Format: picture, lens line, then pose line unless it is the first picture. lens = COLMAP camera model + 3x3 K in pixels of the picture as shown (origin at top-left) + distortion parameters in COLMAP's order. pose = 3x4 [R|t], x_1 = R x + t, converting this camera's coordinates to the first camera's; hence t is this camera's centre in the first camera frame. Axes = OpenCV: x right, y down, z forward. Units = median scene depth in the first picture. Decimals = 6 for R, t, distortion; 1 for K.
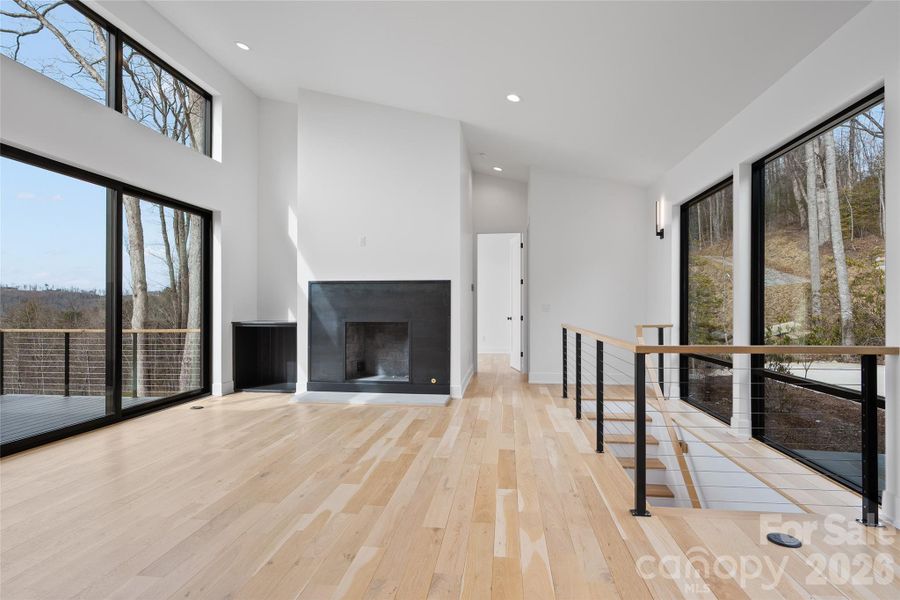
lens RADIAL K [[483.0, 0, 450.0], [0, 483.0, 300.0], [0, 0, 1]] dist [-0.001264, -0.000292]
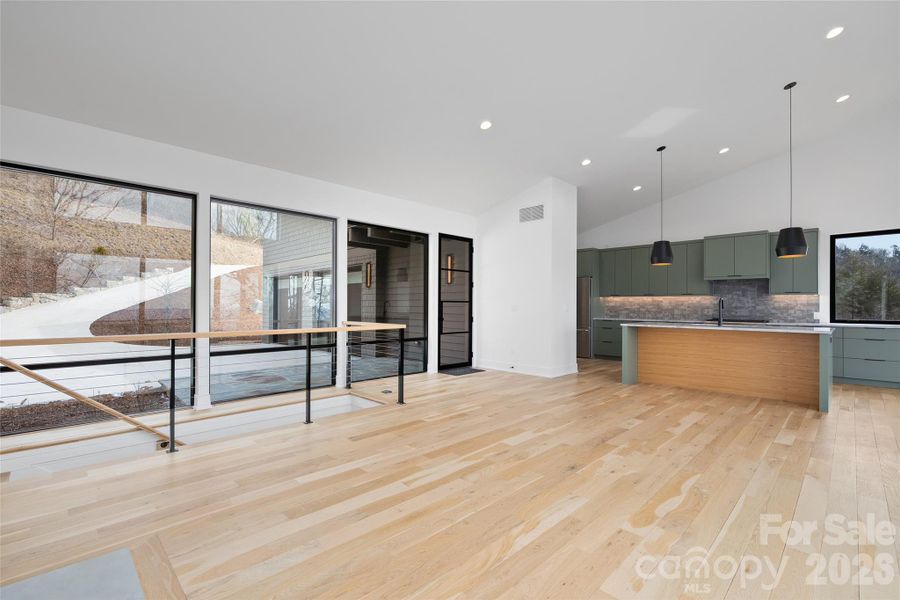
lens RADIAL K [[404.0, 0, 447.1], [0, 404.0, 302.2], [0, 0, 1]] dist [-0.004462, -0.000180]
pose [[-0.782953, 0.002082, 0.622078, -0.559091], [-0.012222, 0.999750, -0.018729, 0.018454], [-0.621961, -0.022267, -0.782731, 1.448215]]
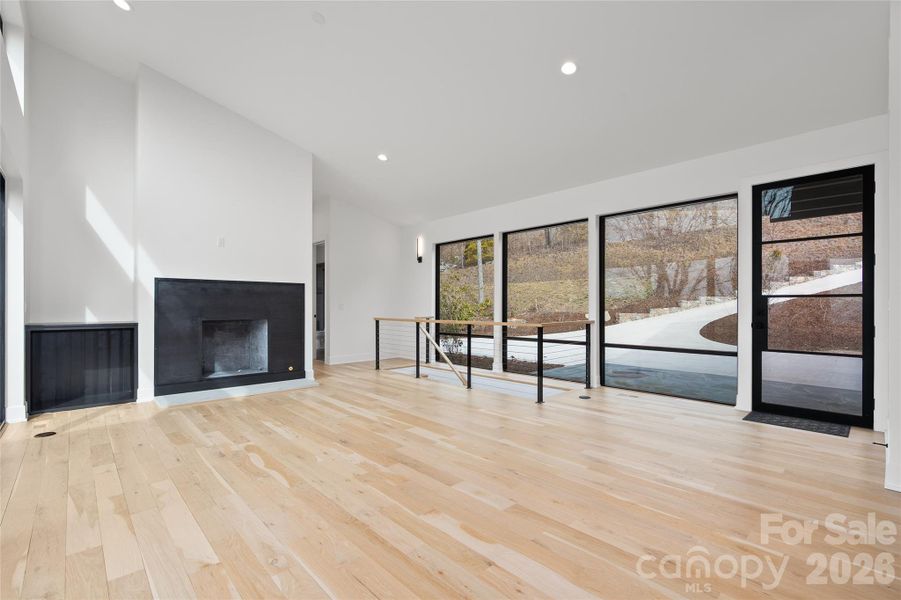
lens RADIAL K [[404.5, 0, 447.6], [0, 404.5, 302.2], [0, 0, 1]] dist [-0.004462, -0.000180]
pose [[0.644926, 0.006559, 0.764217, -0.778551], [-0.007474, 0.999969, -0.002275, 0.007983], [-0.764209, -0.004245, 0.644955, 0.109695]]
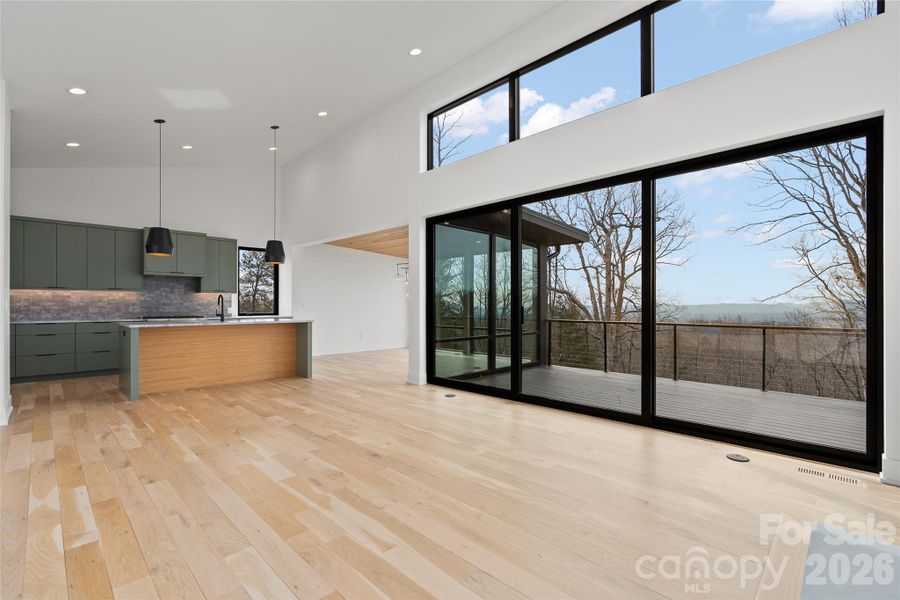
lens RADIAL K [[406.0, 0, 446.8], [0, 406.0, 307.7], [0, 0, 1]] dist [-0.005676, -0.000558]
pose [[-0.616291, 0.005050, -0.787502, 0.187880], [0.009514, 0.999954, -0.001033, 0.021888], [0.787461, -0.008129, -0.616311, 1.324844]]
